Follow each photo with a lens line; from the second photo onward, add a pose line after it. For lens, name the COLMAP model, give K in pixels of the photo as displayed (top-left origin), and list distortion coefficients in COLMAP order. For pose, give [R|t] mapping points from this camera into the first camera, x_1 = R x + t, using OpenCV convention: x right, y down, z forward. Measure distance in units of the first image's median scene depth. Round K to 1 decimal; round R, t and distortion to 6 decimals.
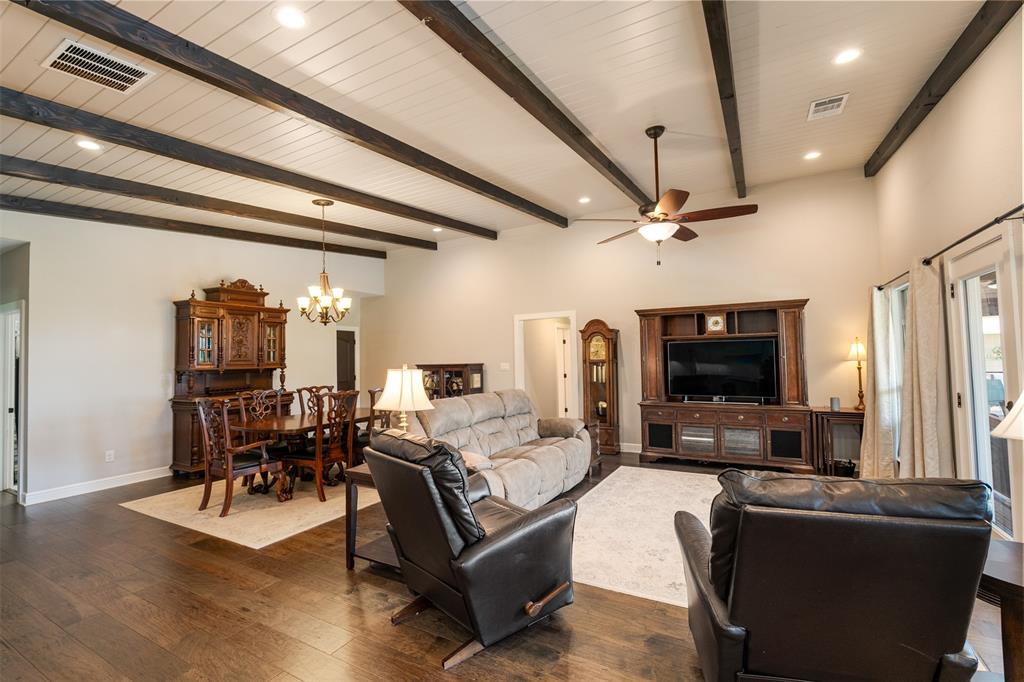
lens RADIAL K [[447.7, 0, 515.8], [0, 447.7, 342.9], [0, 0, 1]] dist [-0.000620, 0.000092]
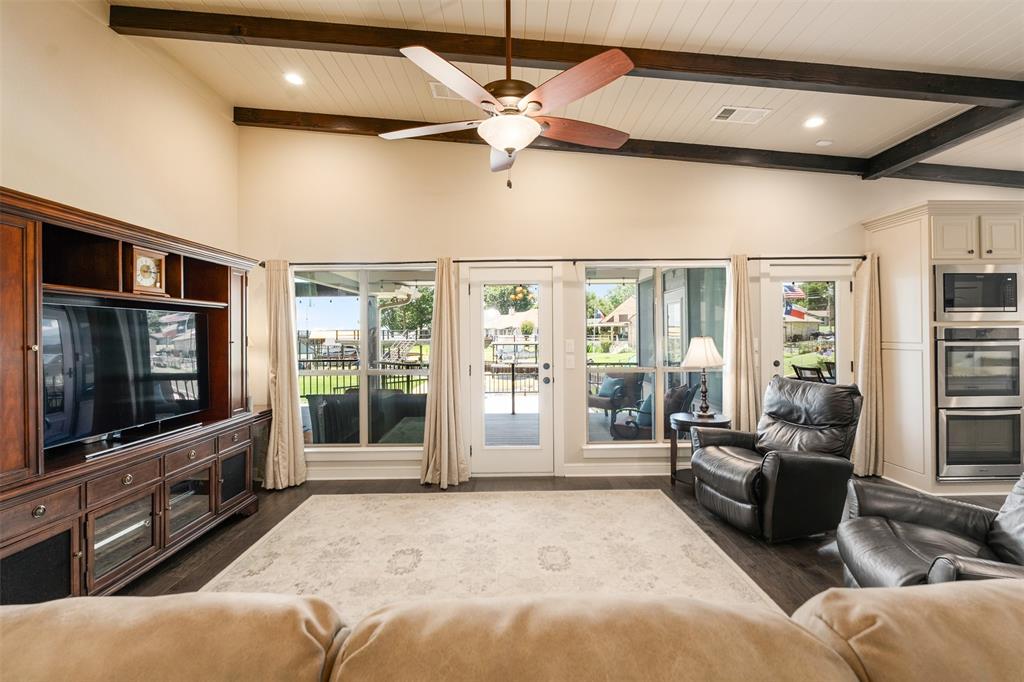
lens RADIAL K [[448.8, 0, 511.2], [0, 448.8, 329.0], [0, 0, 1]] dist [-0.003192, -0.000449]
pose [[-0.484498, 0.030311, 0.874267, -0.154664], [-0.010229, 0.999135, -0.040310, 0.033084], [-0.874732, -0.028473, -0.483769, 0.900796]]
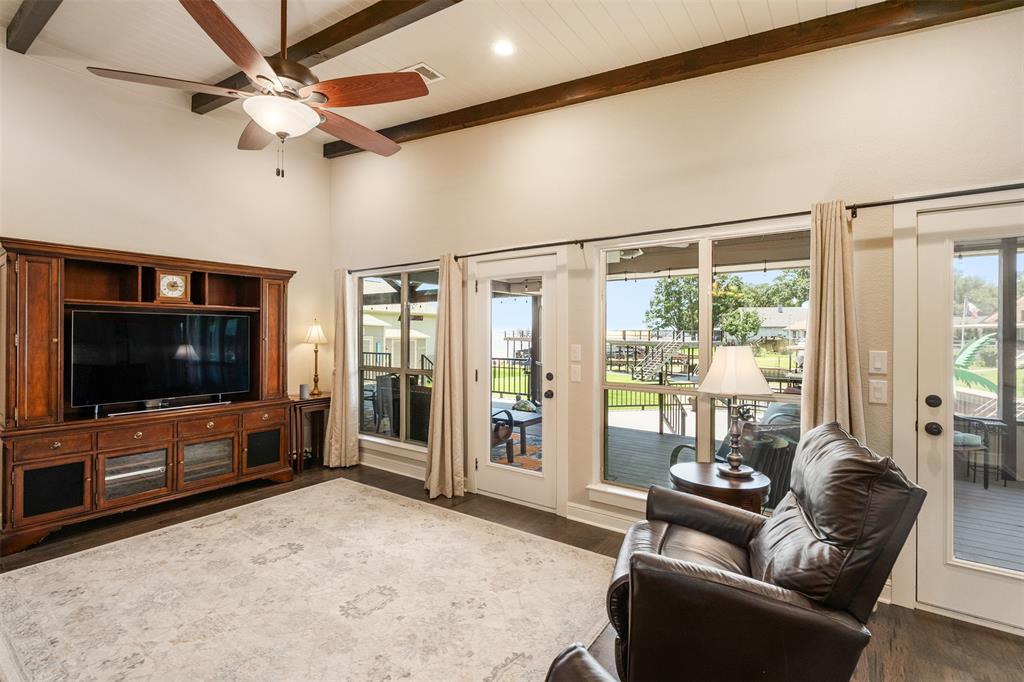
lens RADIAL K [[461.2, 0, 508.8], [0, 461.2, 332.2], [0, 0, 1]] dist [-0.007169, 0.000061]
pose [[0.121791, 0.023132, 0.992286, -0.152994], [-0.038151, 0.999099, -0.018608, 0.016927], [-0.991822, -0.035590, 0.122564, 0.439704]]
